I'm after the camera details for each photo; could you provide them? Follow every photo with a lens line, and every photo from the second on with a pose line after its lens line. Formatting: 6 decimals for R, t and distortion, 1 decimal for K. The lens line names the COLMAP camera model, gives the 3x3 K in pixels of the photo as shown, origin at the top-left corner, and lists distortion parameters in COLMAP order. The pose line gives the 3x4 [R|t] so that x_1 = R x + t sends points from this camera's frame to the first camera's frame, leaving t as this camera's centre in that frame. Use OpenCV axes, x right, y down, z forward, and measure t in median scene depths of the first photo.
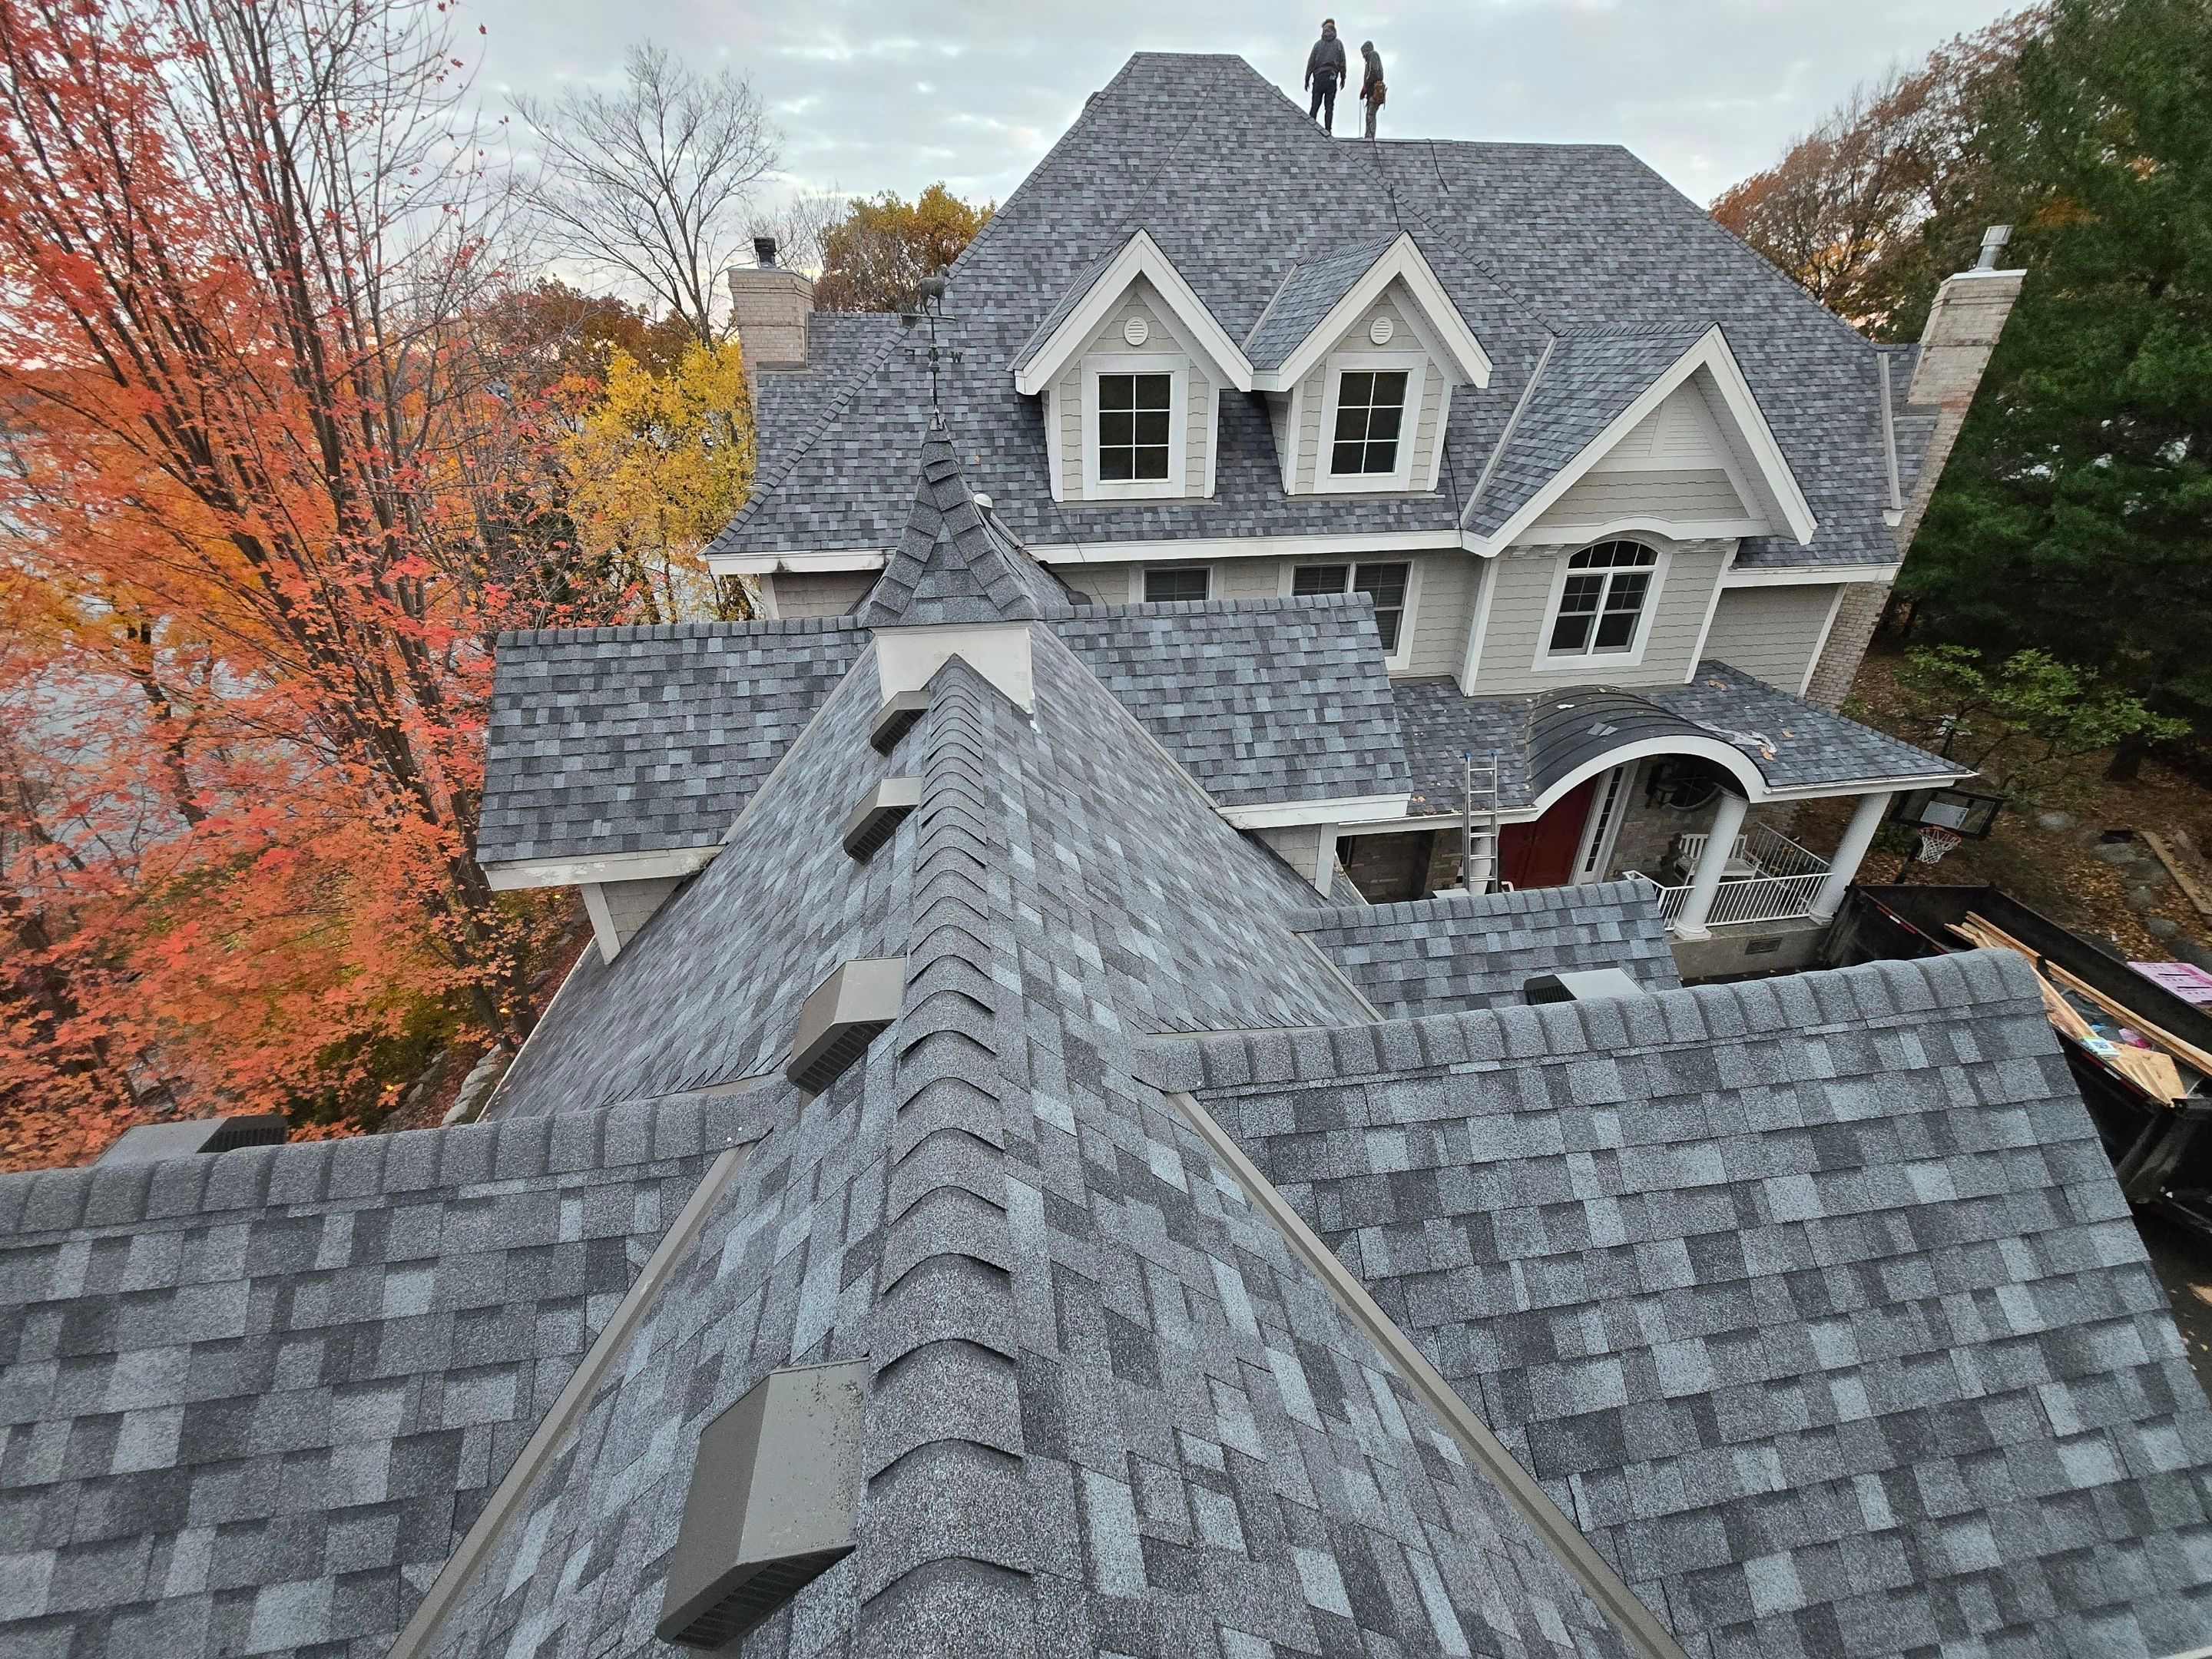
lens RADIAL K [[860.6, 0, 1100.1], [0, 860.6, 821.3], [0, 0, 1]] dist [-0.002216, 0.000066]
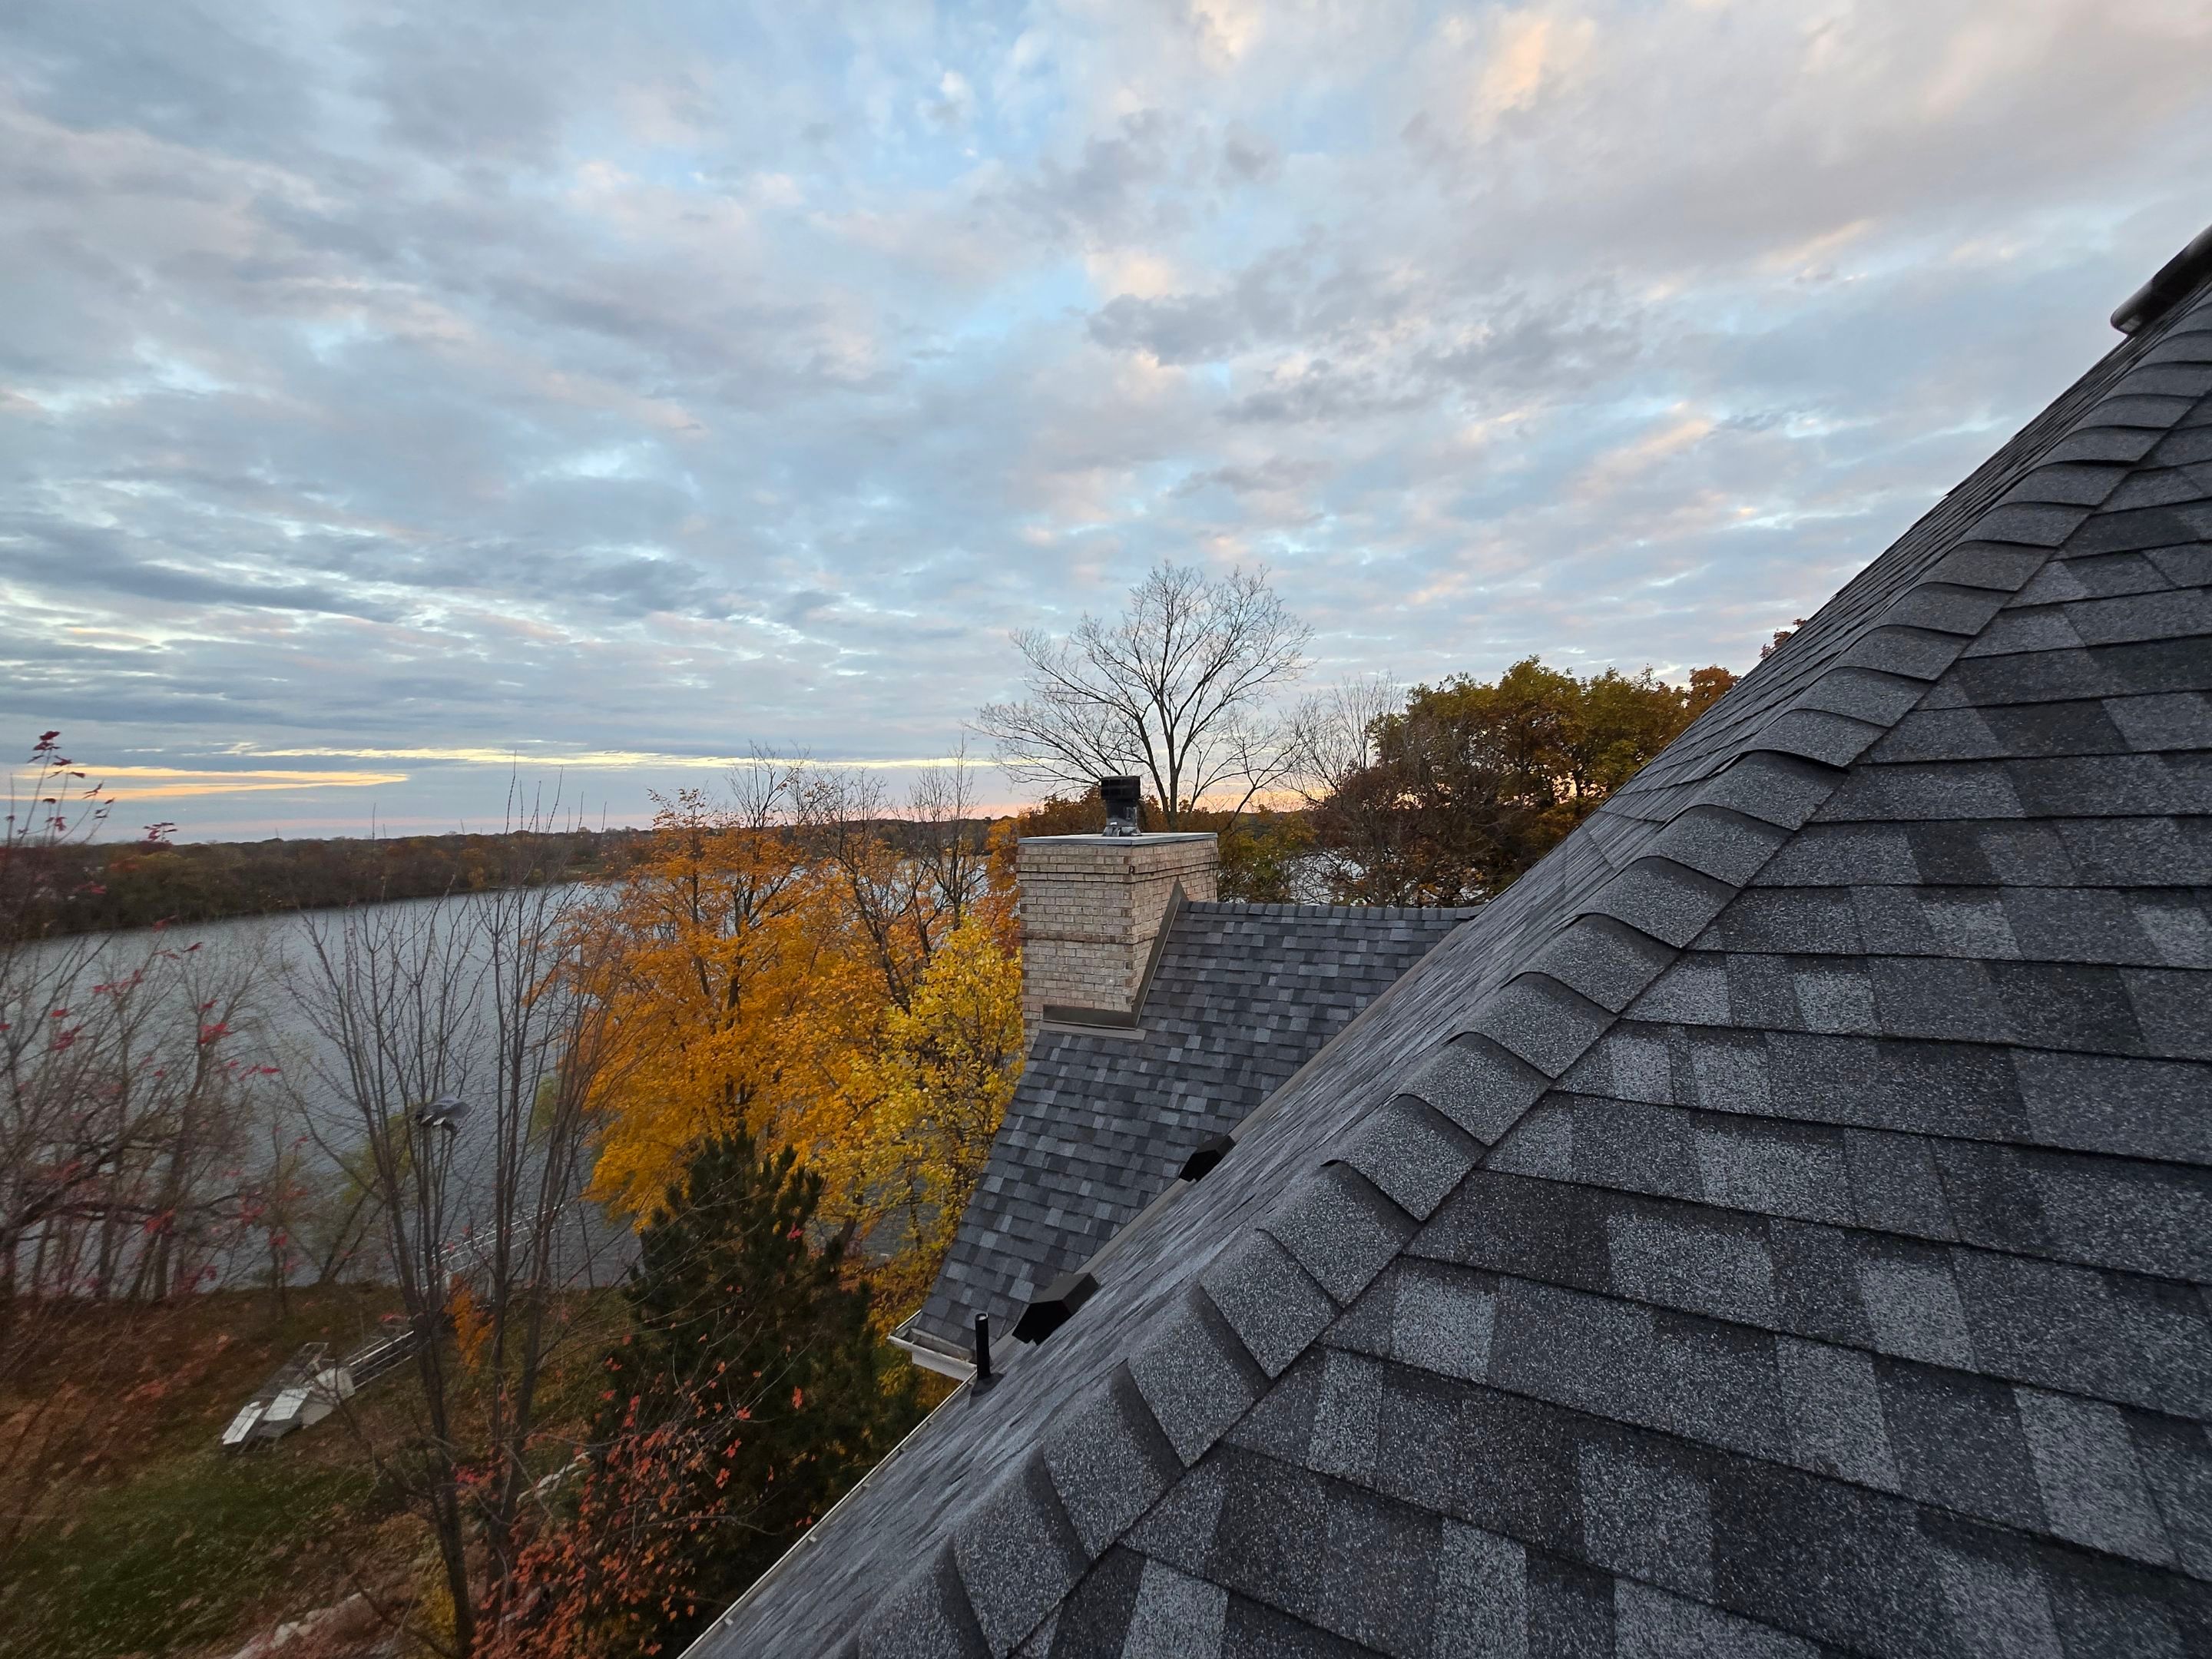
lens RADIAL K [[860.6, 0, 1100.1], [0, 860.6, 821.3], [0, 0, 1]] dist [-0.002216, 0.000066]
pose [[0.806066, -0.013902, -0.591662, -0.445564], [-0.259024, 0.890601, -0.373813, -2.218022], [0.532131, 0.454573, 0.714283, 3.071906]]
